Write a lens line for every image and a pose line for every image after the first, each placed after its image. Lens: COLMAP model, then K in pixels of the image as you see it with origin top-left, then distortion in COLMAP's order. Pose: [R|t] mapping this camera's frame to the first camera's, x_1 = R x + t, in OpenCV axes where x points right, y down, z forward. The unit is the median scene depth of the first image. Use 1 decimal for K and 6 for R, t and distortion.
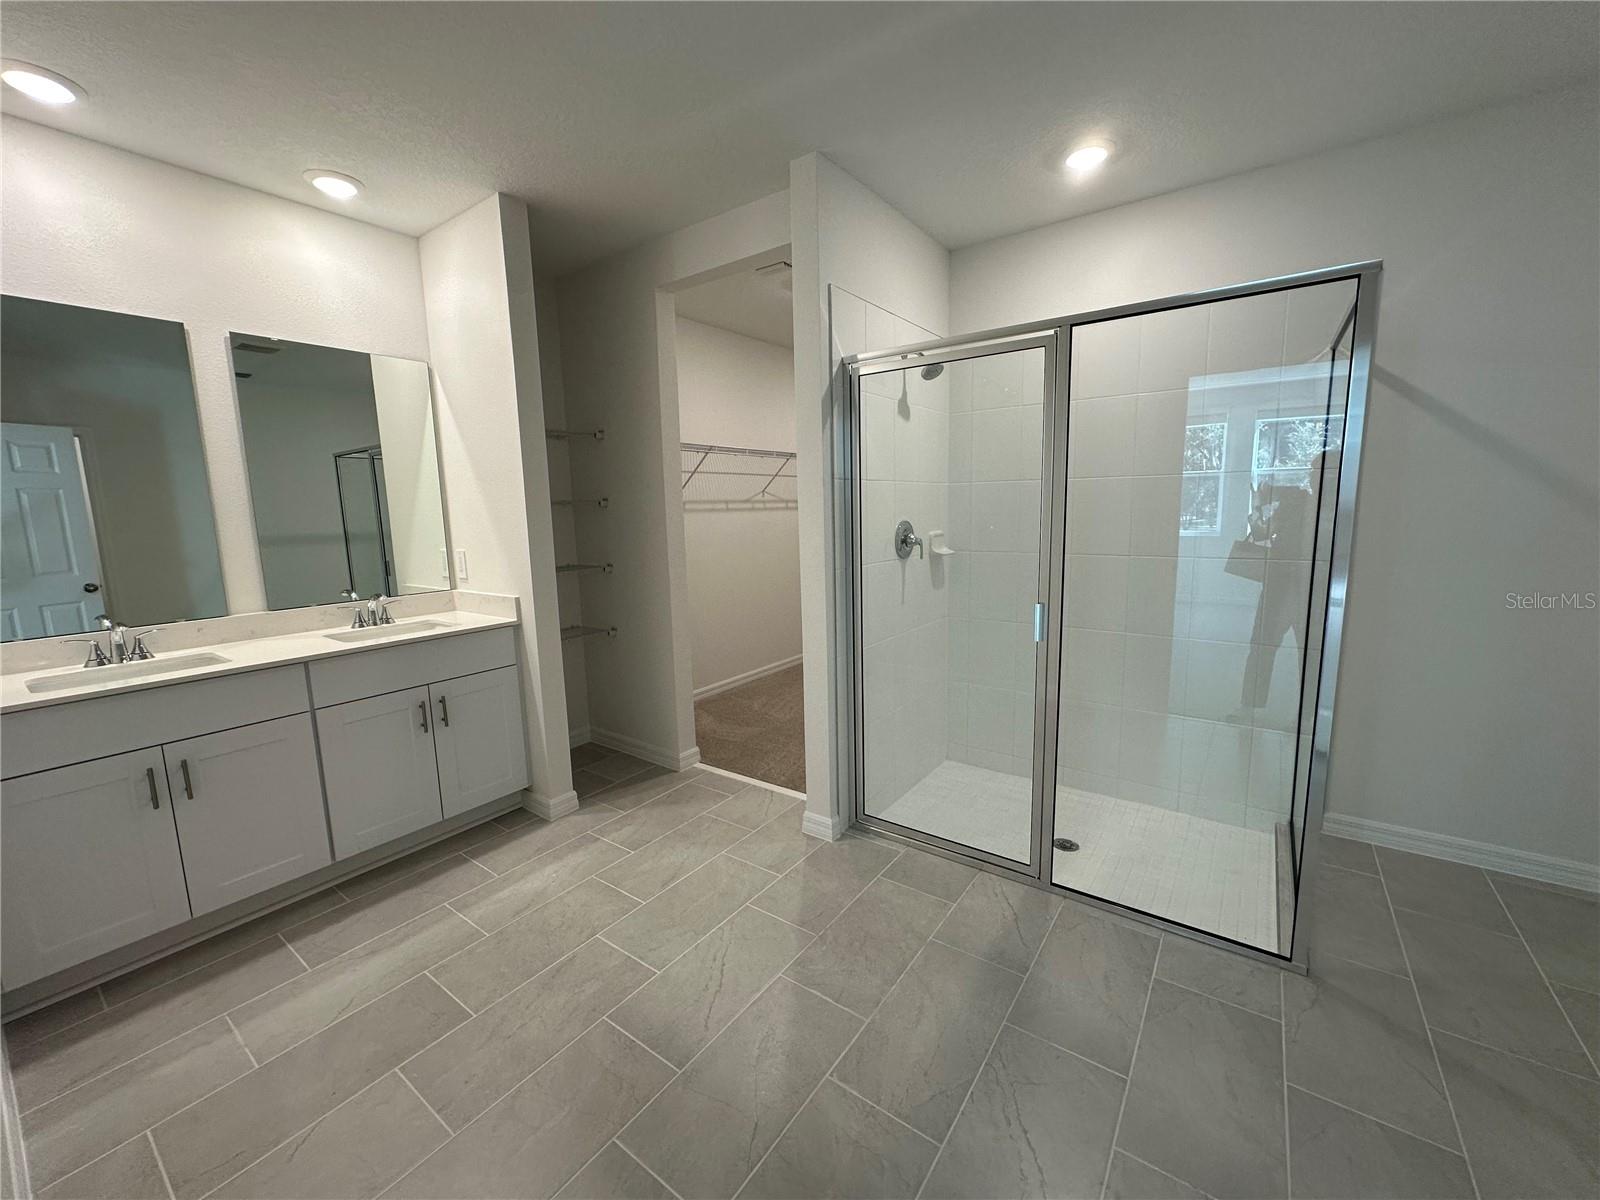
lens RADIAL K [[635.5, 0, 800.2], [0, 635.5, 599.5], [0, 0, 1]] dist [-0.000693, 0.000268]
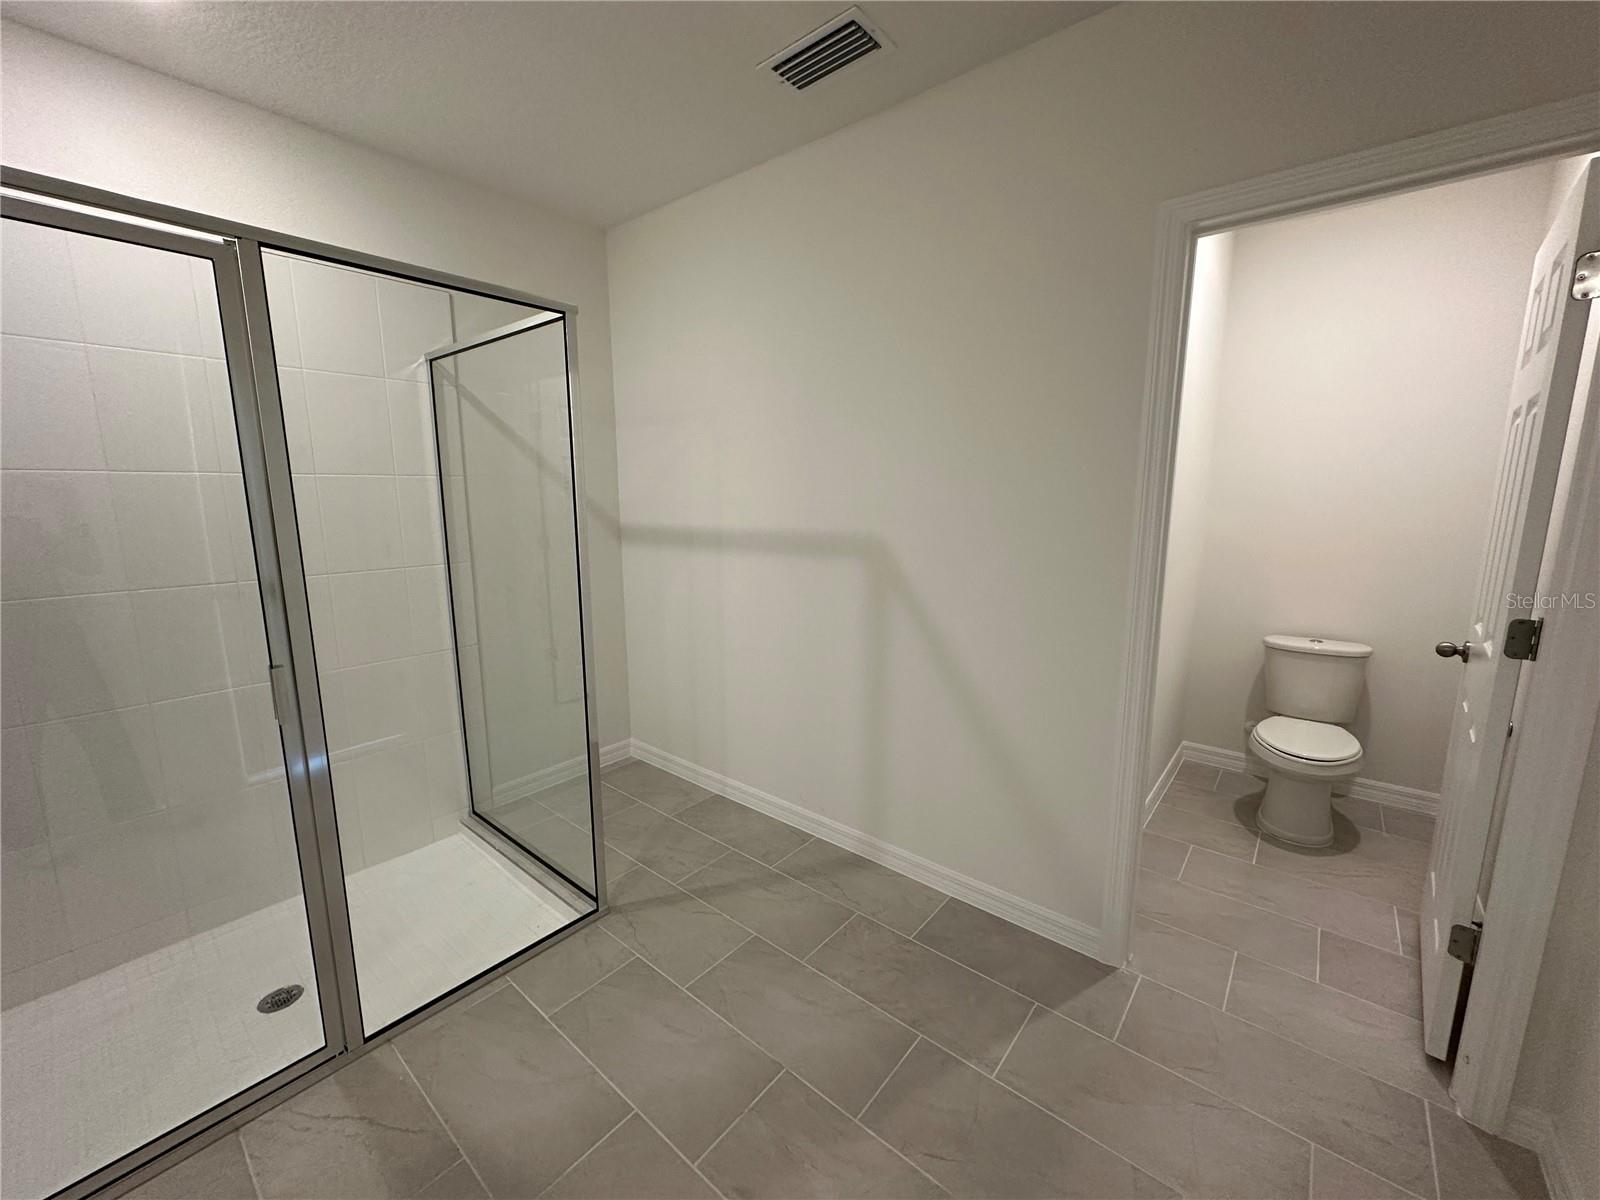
lens RADIAL K [[635.5, 0, 805.0], [0, 635.5, 592.4], [0, 0, 1]] dist [-0.000693, 0.000268]
pose [[0.063108, -0.132711, 0.989144, -0.234430], [0.145404, 0.981766, 0.122444, -0.070111], [-0.987358, 0.136099, 0.081254, 0.421708]]
